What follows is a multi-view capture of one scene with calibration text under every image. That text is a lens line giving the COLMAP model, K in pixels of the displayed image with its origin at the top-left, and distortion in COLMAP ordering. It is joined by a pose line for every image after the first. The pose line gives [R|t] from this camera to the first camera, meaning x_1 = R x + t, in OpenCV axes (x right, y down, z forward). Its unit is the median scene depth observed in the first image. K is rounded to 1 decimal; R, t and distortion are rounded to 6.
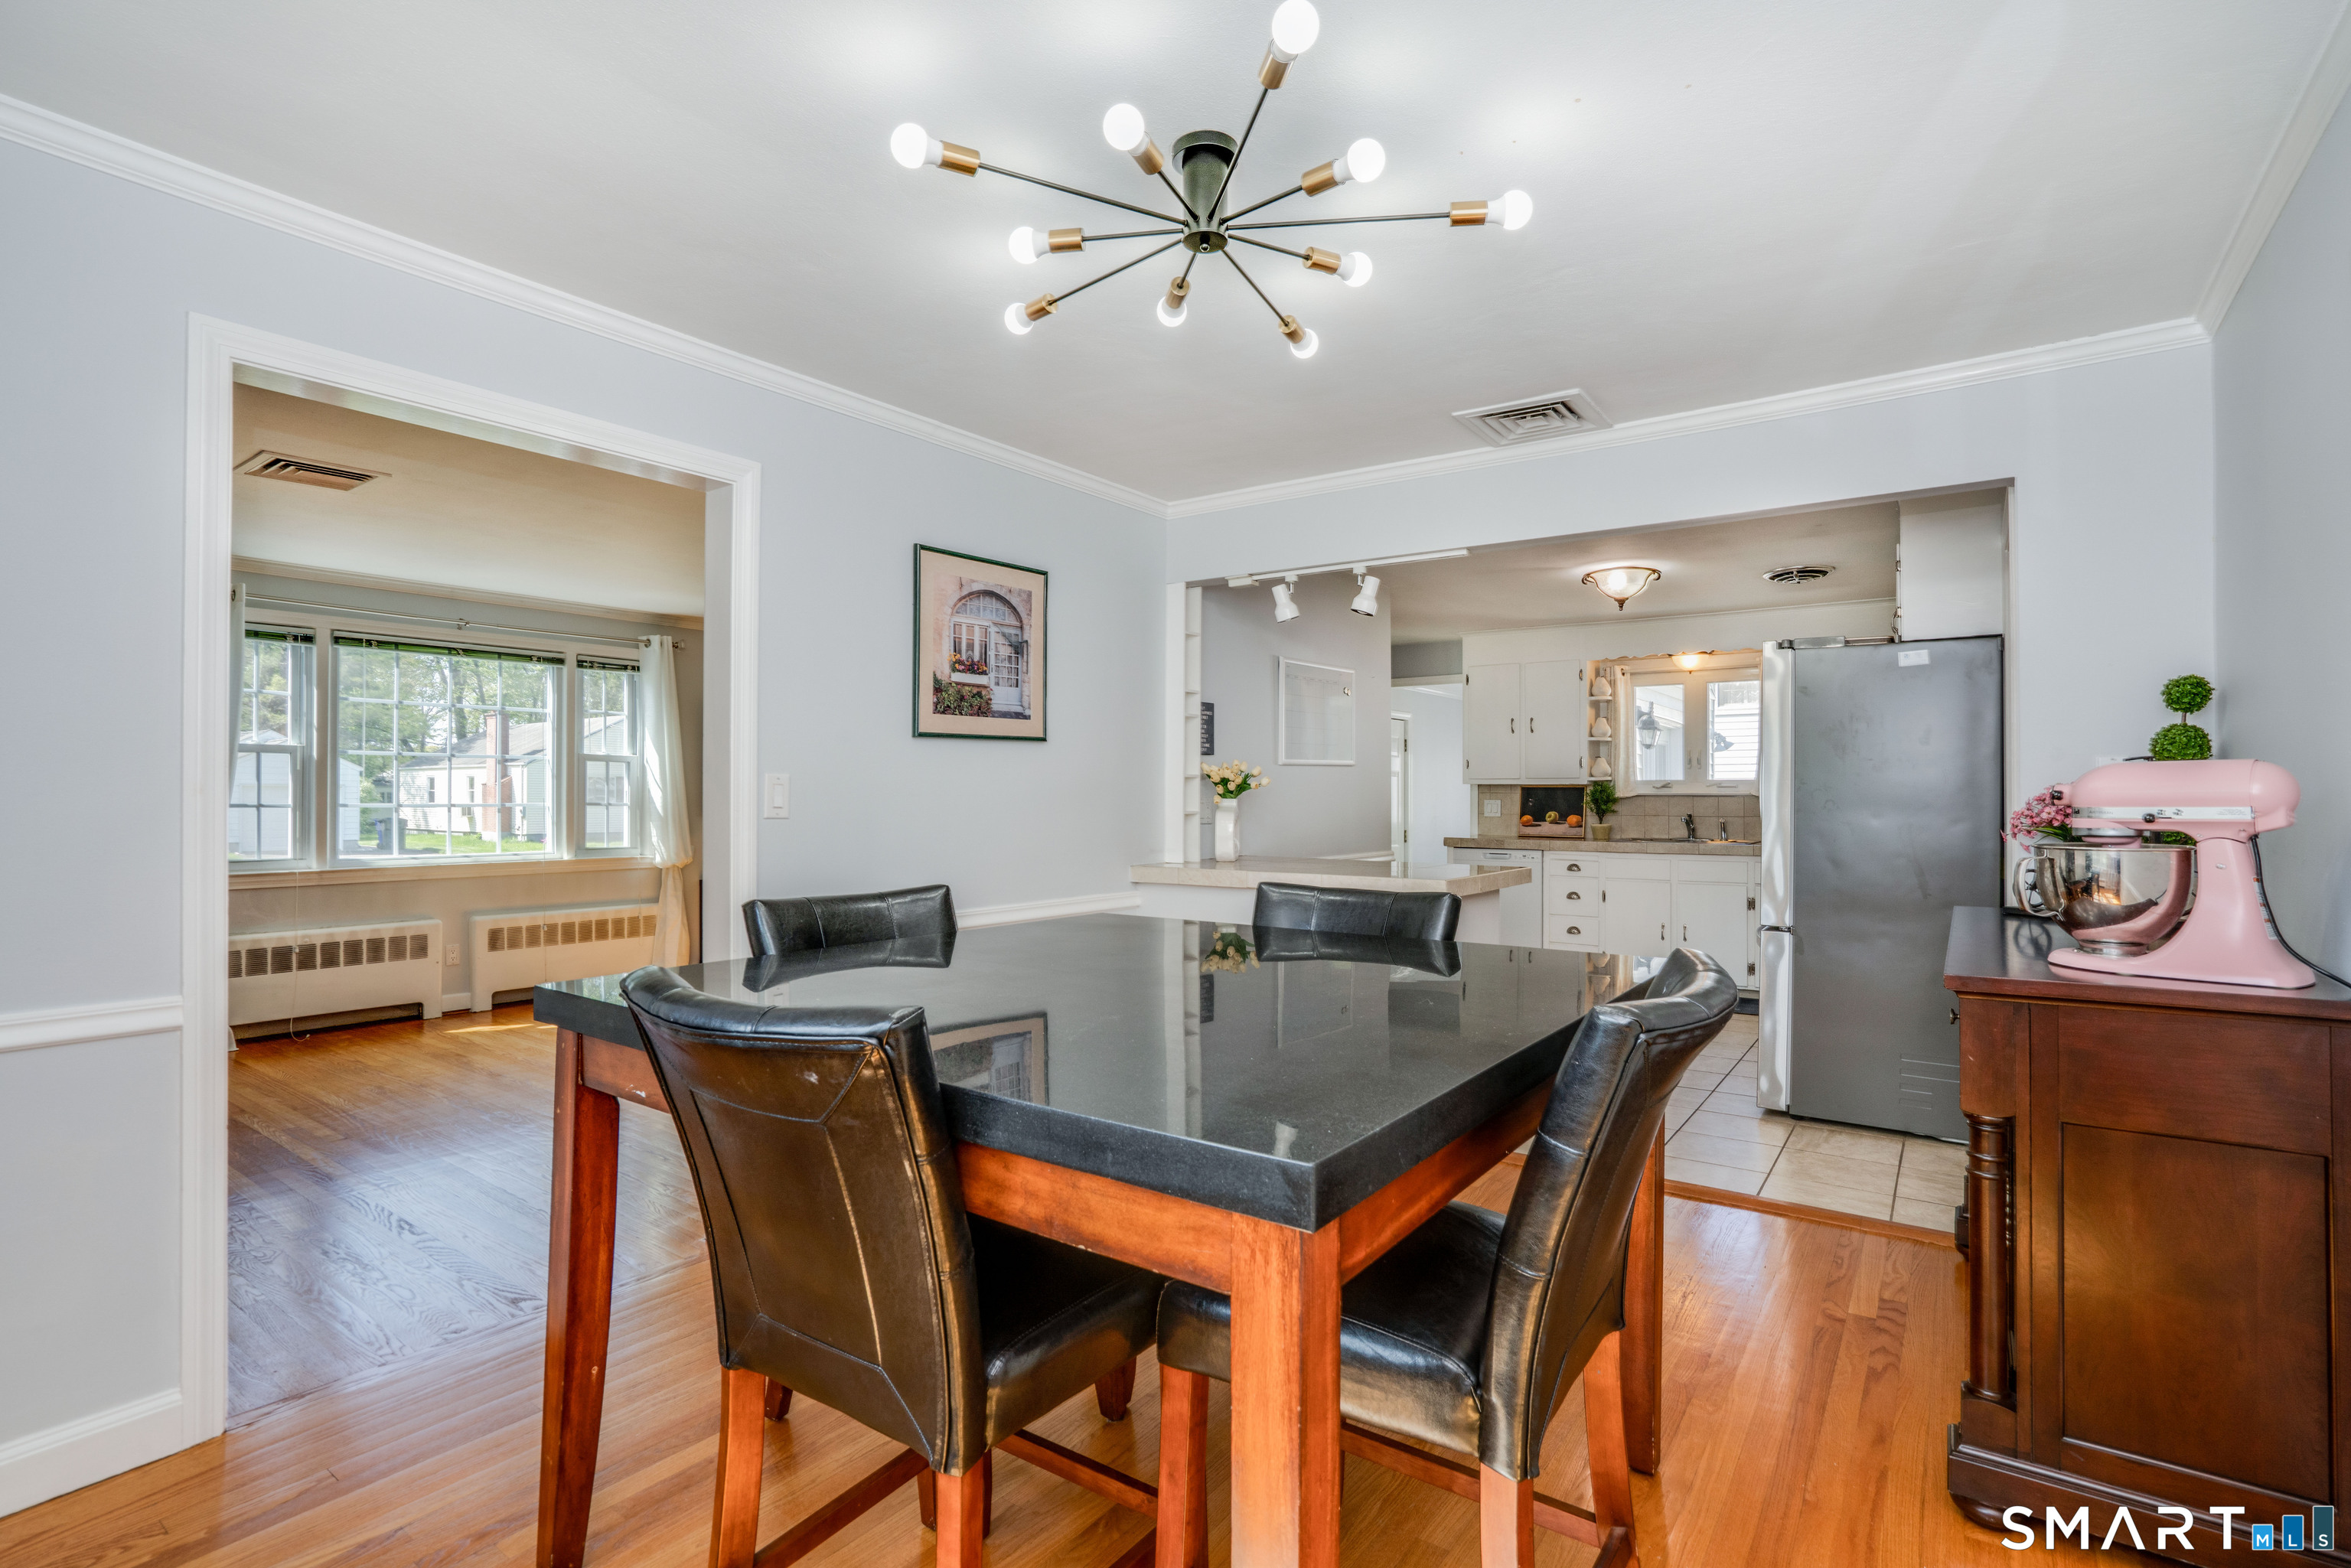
lens RADIAL K [[1132.8, 0, 1179.0], [0, 1132.8, 780.3], [0, 0, 1]] dist [-0.004107, -0.000210]
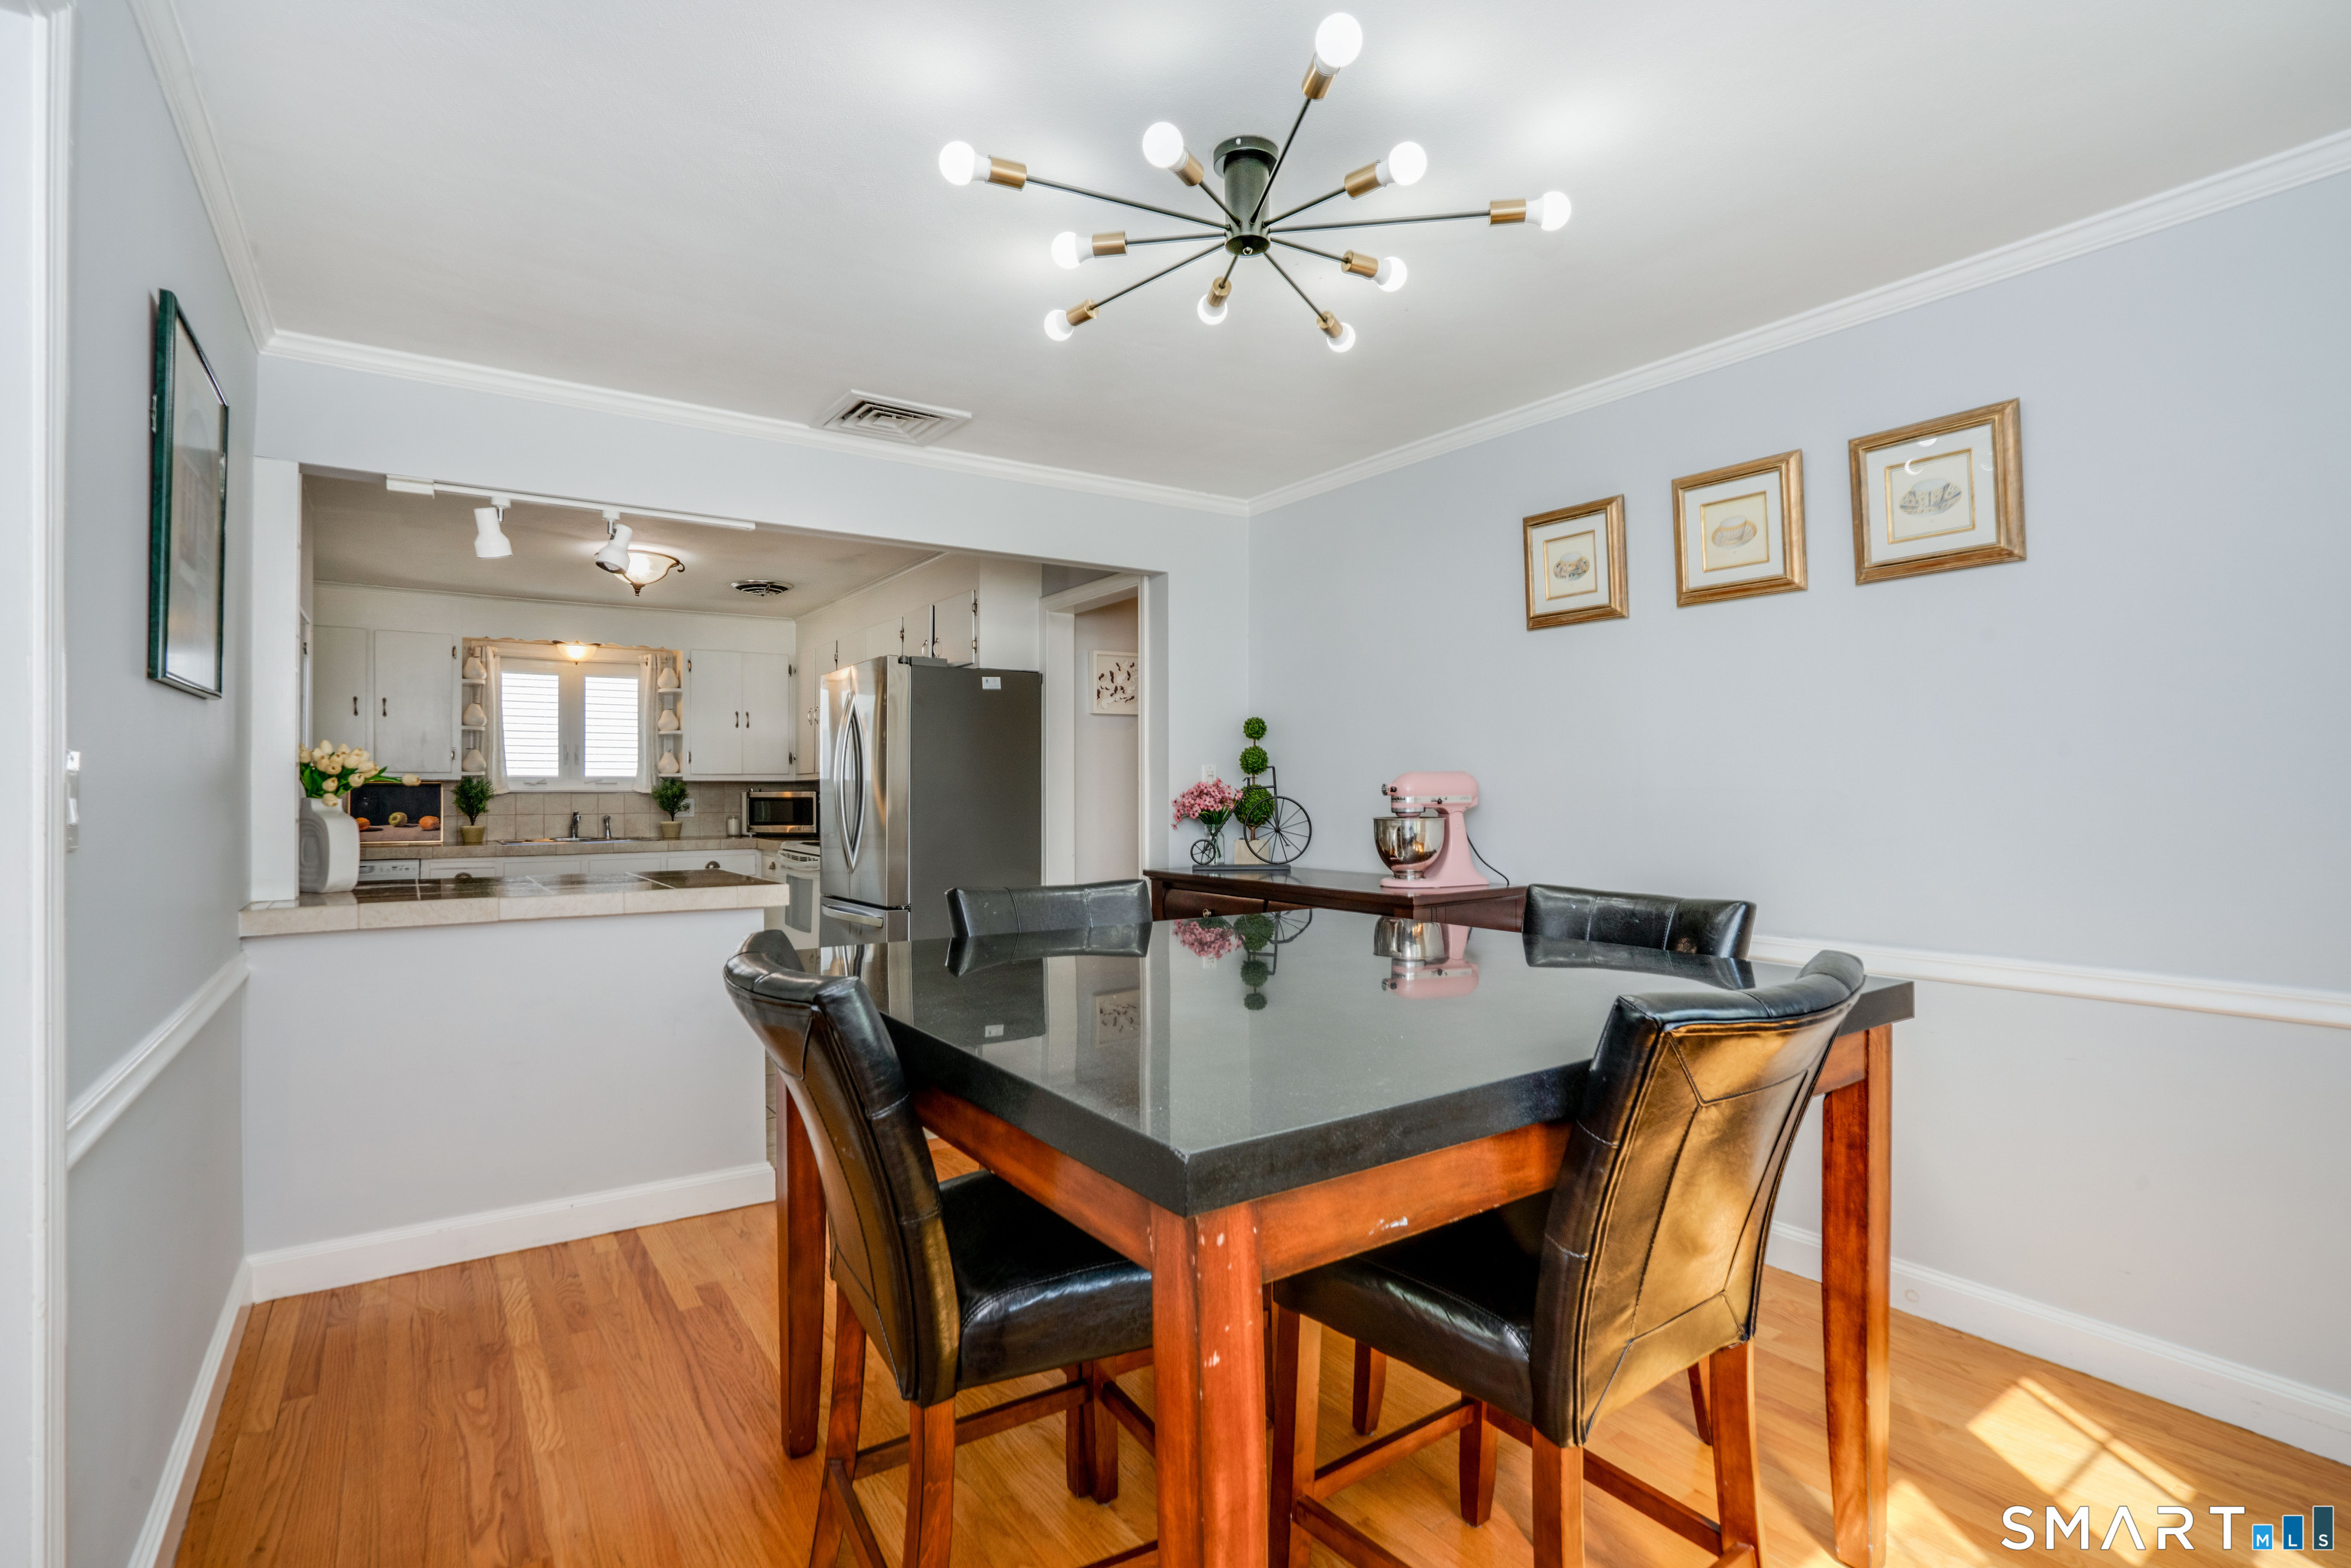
lens RADIAL K [[1132.8, 0, 1181.3], [0, 1132.8, 789.1], [0, 0, 1]] dist [-0.004107, -0.000210]
pose [[0.352047, -0.003383, 0.935976, -0.420911], [-0.007202, 0.999954, 0.006323, 0.001684], [-0.935955, -0.008967, 0.352006, 0.309805]]
